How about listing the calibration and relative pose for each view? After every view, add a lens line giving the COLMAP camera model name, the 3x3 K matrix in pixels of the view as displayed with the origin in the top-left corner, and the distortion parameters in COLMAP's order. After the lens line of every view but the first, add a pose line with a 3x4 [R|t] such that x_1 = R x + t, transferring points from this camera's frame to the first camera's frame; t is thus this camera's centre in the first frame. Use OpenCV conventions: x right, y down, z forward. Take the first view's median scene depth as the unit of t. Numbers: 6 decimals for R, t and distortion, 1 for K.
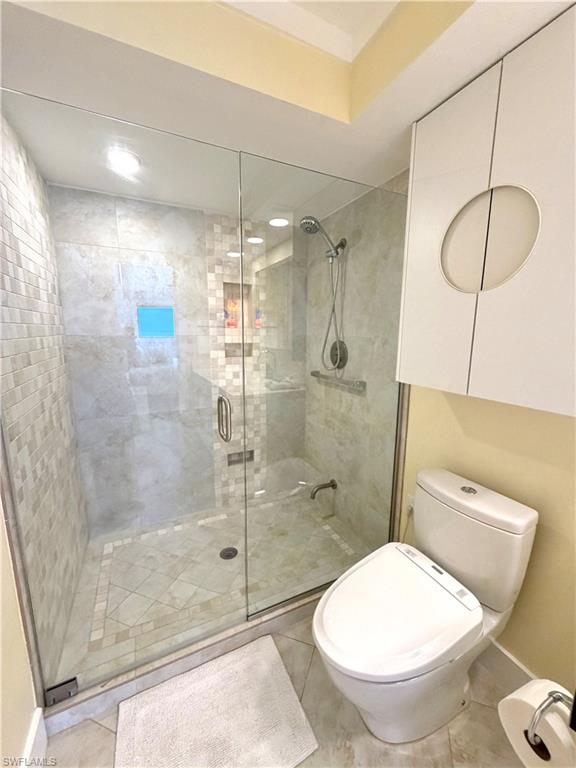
lens RADIAL K [[306.5, 0, 290.1], [0, 306.5, 384.5], [0, 0, 1]] dist [-0.000694, -0.000236]
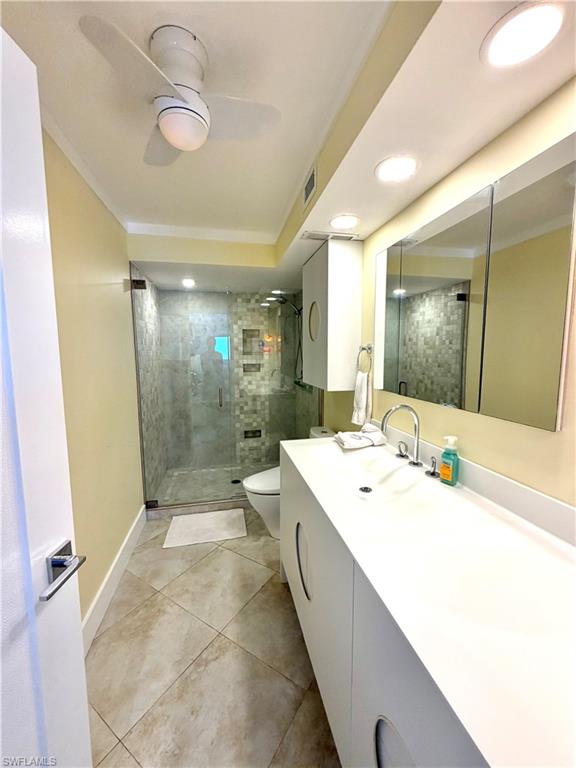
lens RADIAL K [[306.5, 0, 288.7], [0, 306.5, 383.7], [0, 0, 1]] dist [-0.000694, -0.000236]
pose [[0.971394, 0.010591, -0.237238, 0.448630], [-0.027247, 0.997378, -0.067039, 0.085301], [0.235906, 0.071585, 0.969136, -0.601179]]
